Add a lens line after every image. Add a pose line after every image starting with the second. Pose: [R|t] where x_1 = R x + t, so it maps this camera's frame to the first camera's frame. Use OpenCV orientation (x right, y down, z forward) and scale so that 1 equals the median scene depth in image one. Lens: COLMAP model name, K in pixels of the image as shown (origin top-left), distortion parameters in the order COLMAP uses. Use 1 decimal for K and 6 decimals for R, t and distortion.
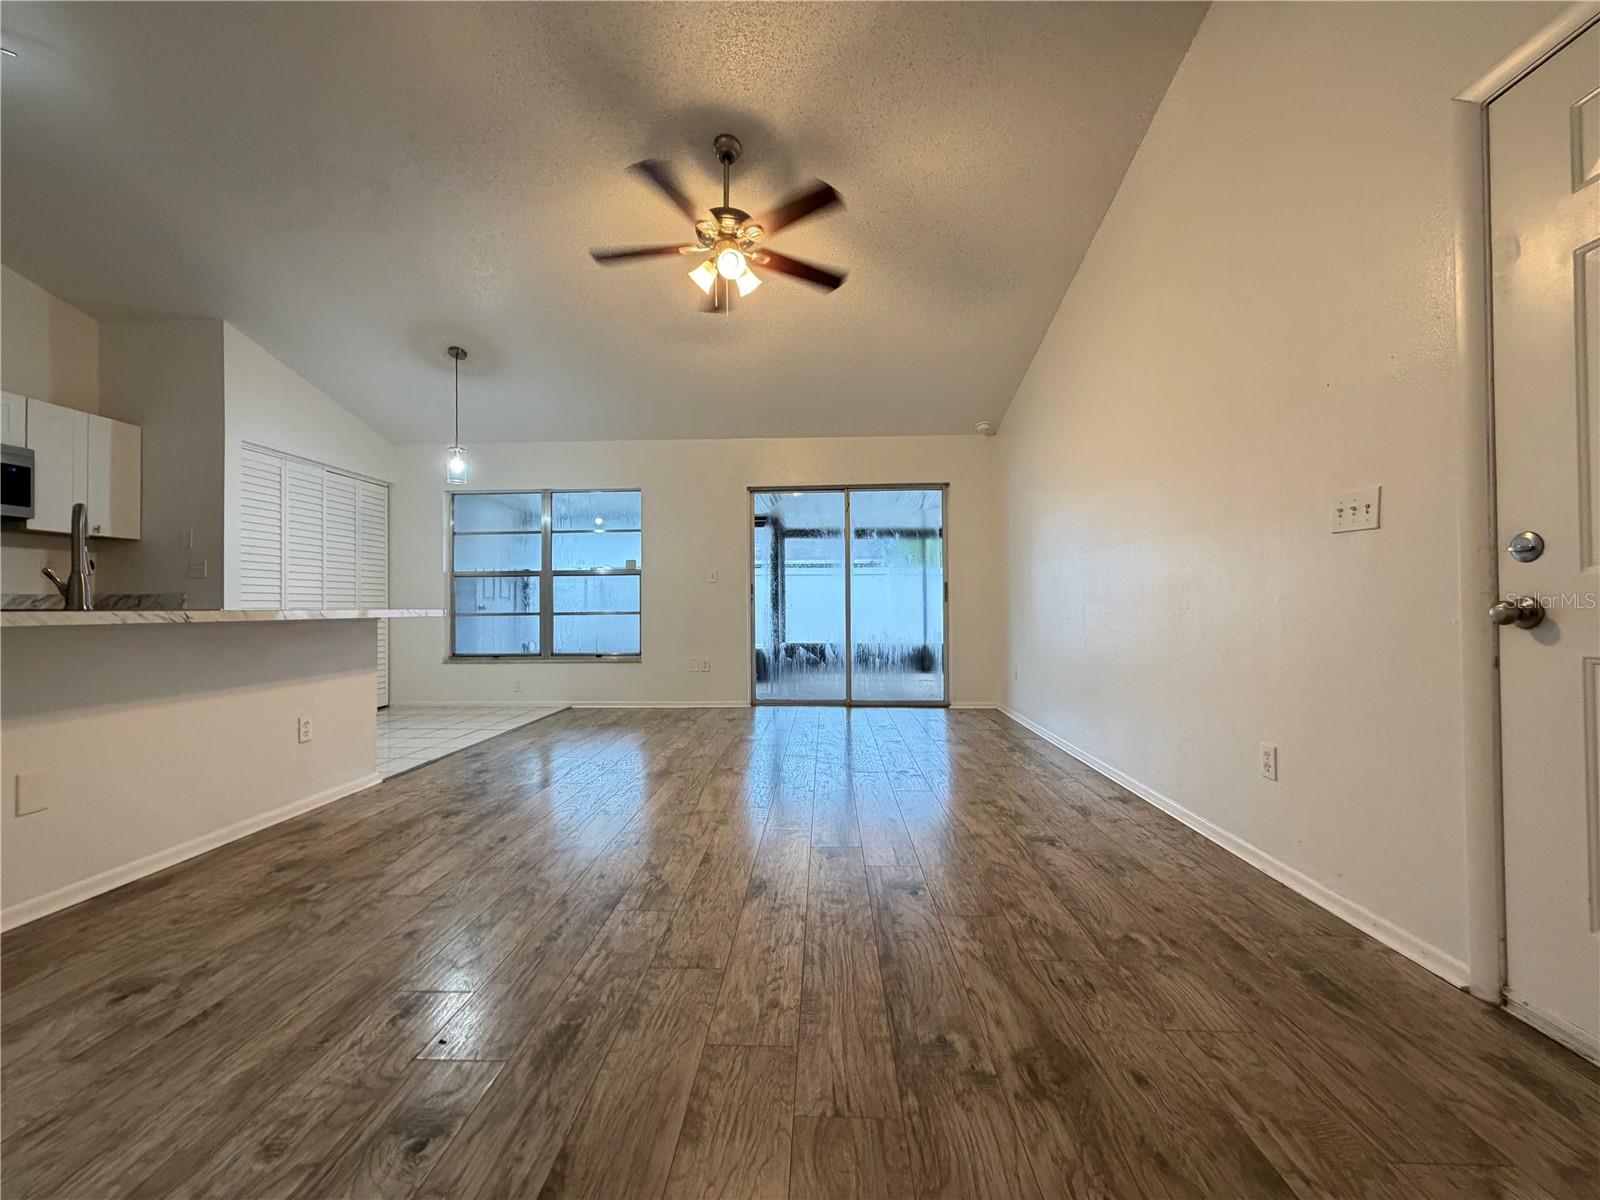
lens RADIAL K [[642.6, 0, 792.6], [0, 642.6, 598.6], [0, 0, 1]] dist [0.000208, -0.000077]
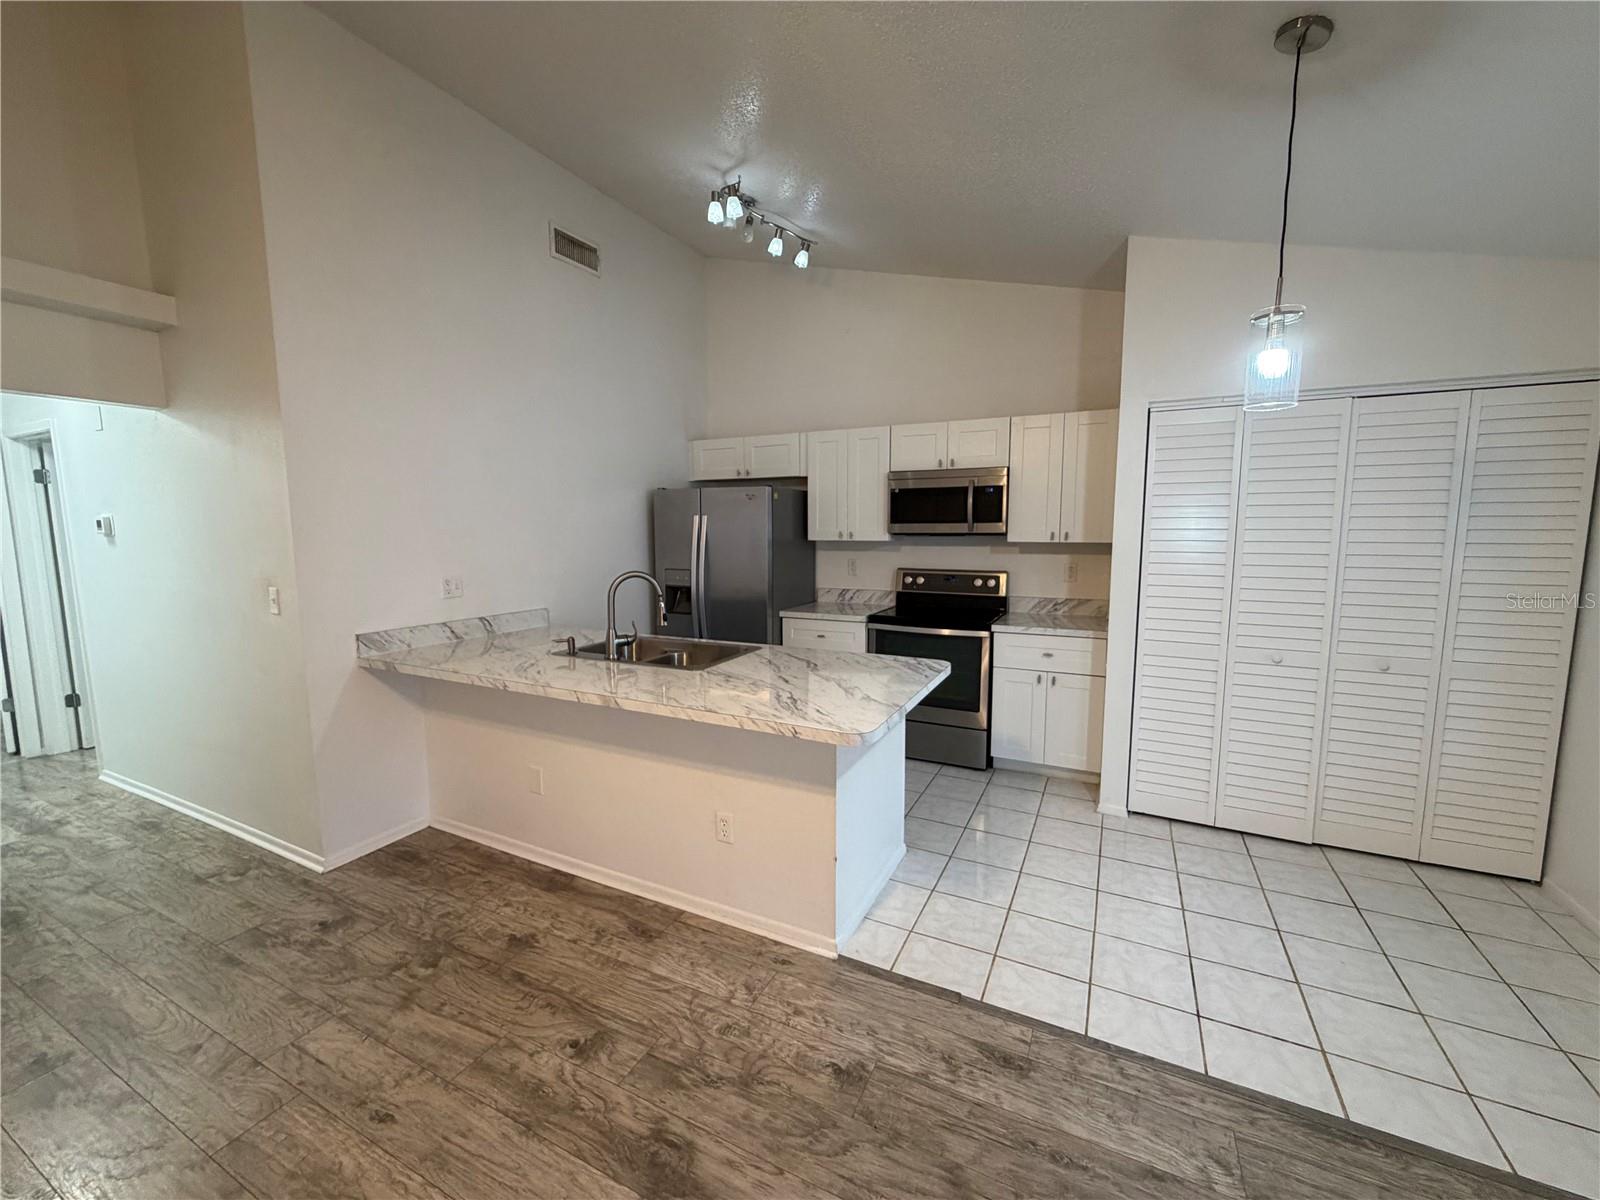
lens RADIAL K [[642.6, 0, 802.1], [0, 642.6, 596.5], [0, 0, 1]] dist [0.000208, -0.000077]
pose [[-0.397734, 0.112137, -0.910622, -0.088212], [0.016029, 0.993201, 0.115305, -0.218342], [0.917361, 0.031264, -0.396827, 1.640902]]
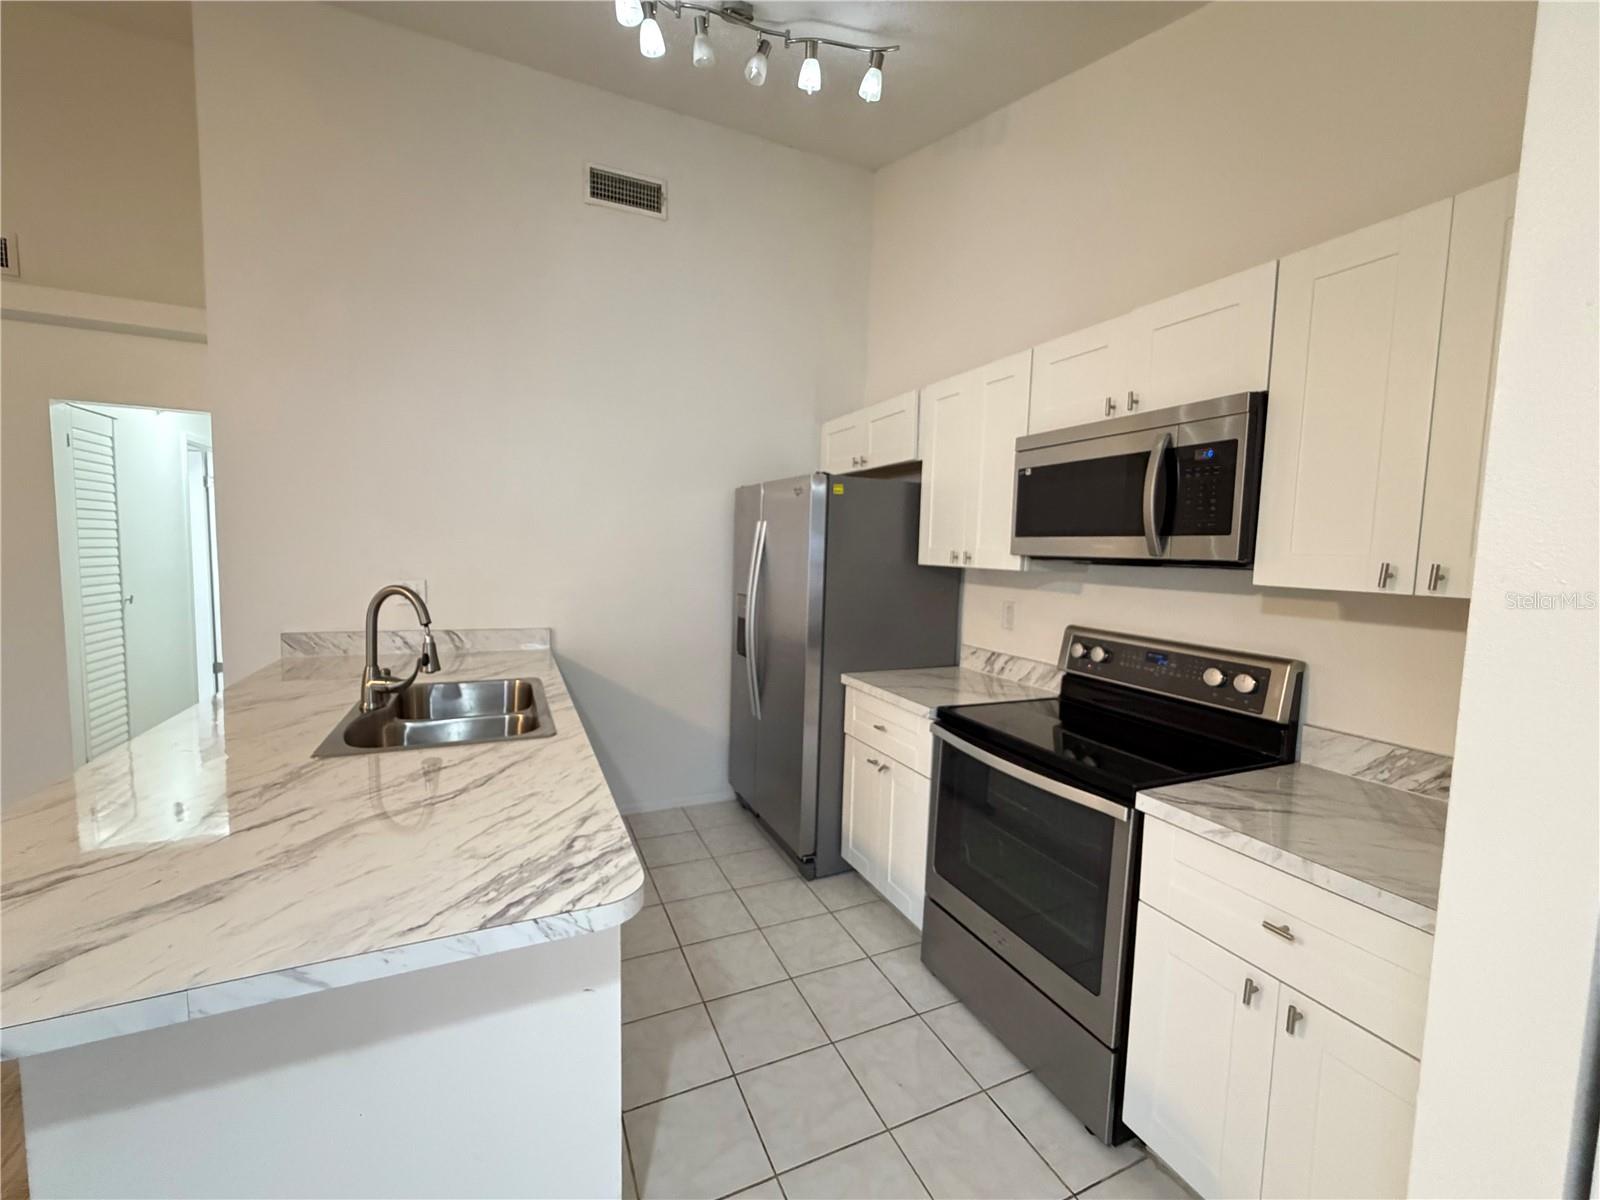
lens RADIAL K [[642.6, 0, 799.7], [0, 642.6, 597.4], [0, 0, 1]] dist [0.000208, -0.000077]
pose [[-0.887805, 0.017548, -0.459886, -1.088421], [-0.018274, 0.997141, 0.073326, -0.186726], [0.459858, 0.073503, -0.884945, 1.818529]]
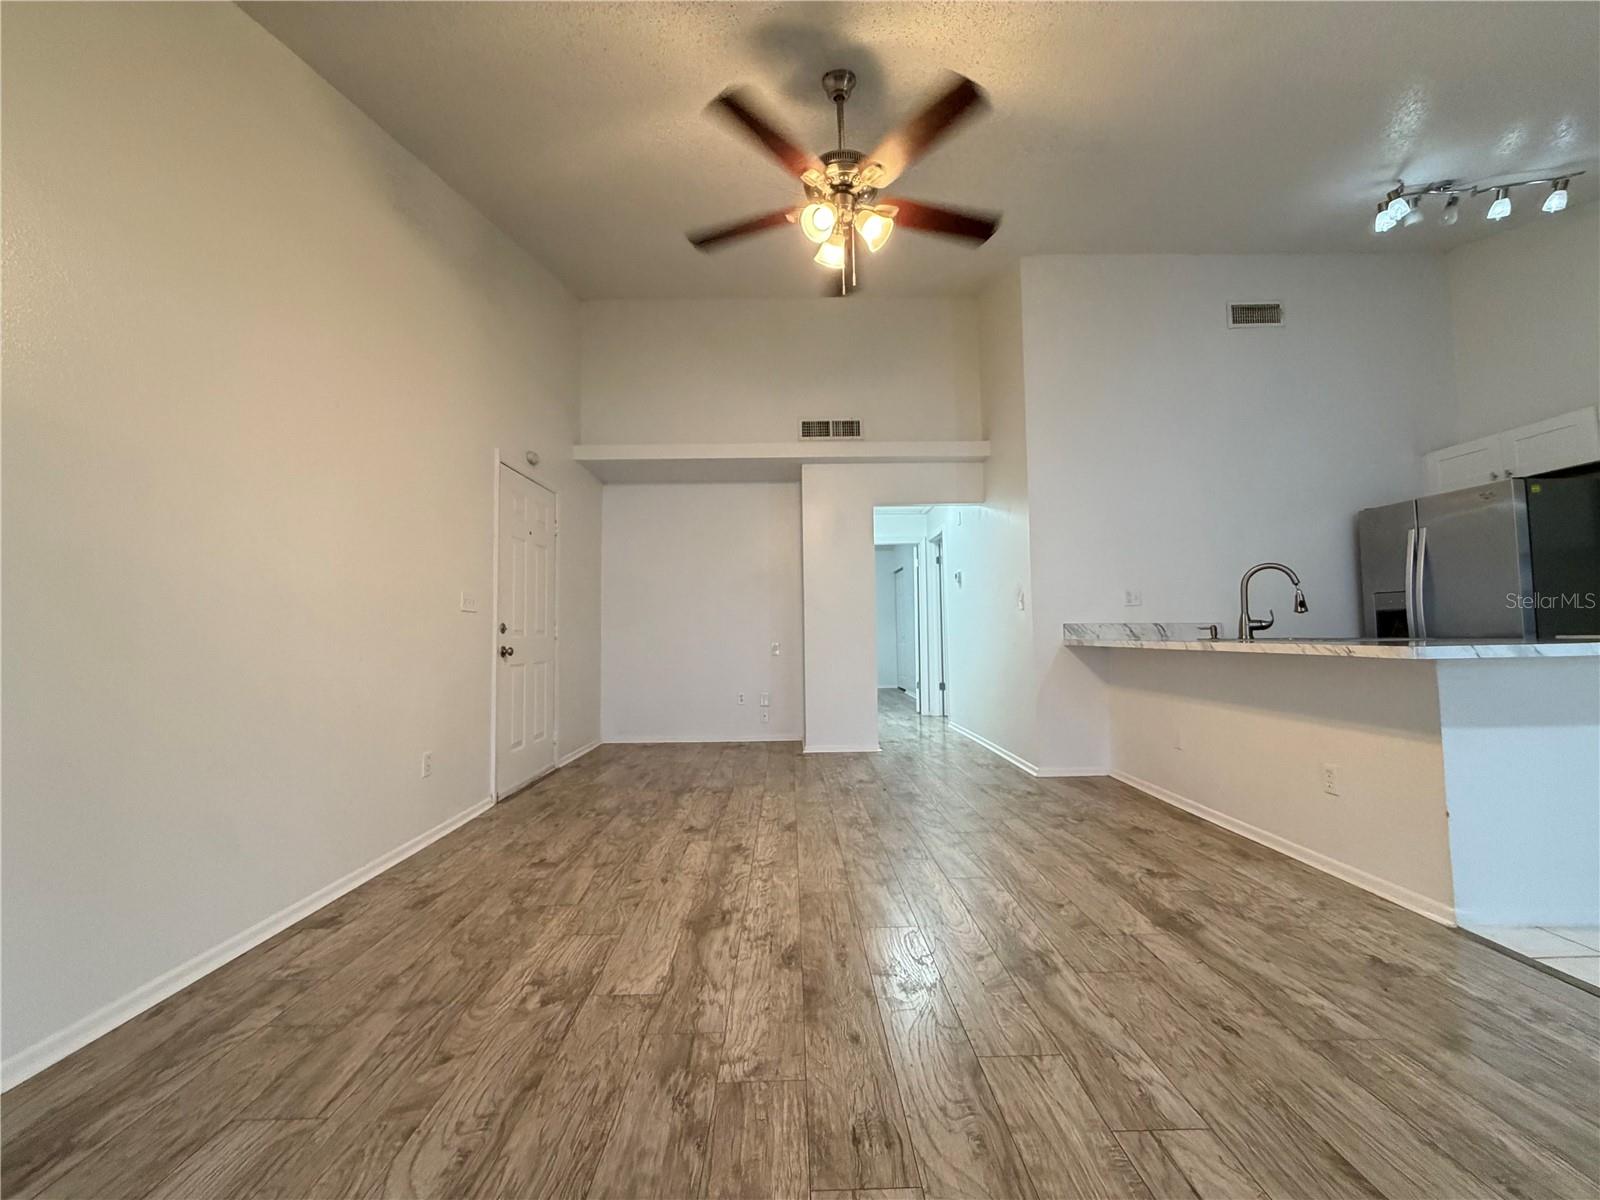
lens RADIAL K [[642.6, 0, 795.1], [0, 642.6, 598.2], [0, 0, 1]] dist [0.000208, -0.000077]
pose [[-0.997862, 0.015493, -0.063496, 0.020573], [0.019836, 0.997464, -0.068349, 0.003790], [0.062276, -0.069462, -0.995639, 2.138576]]
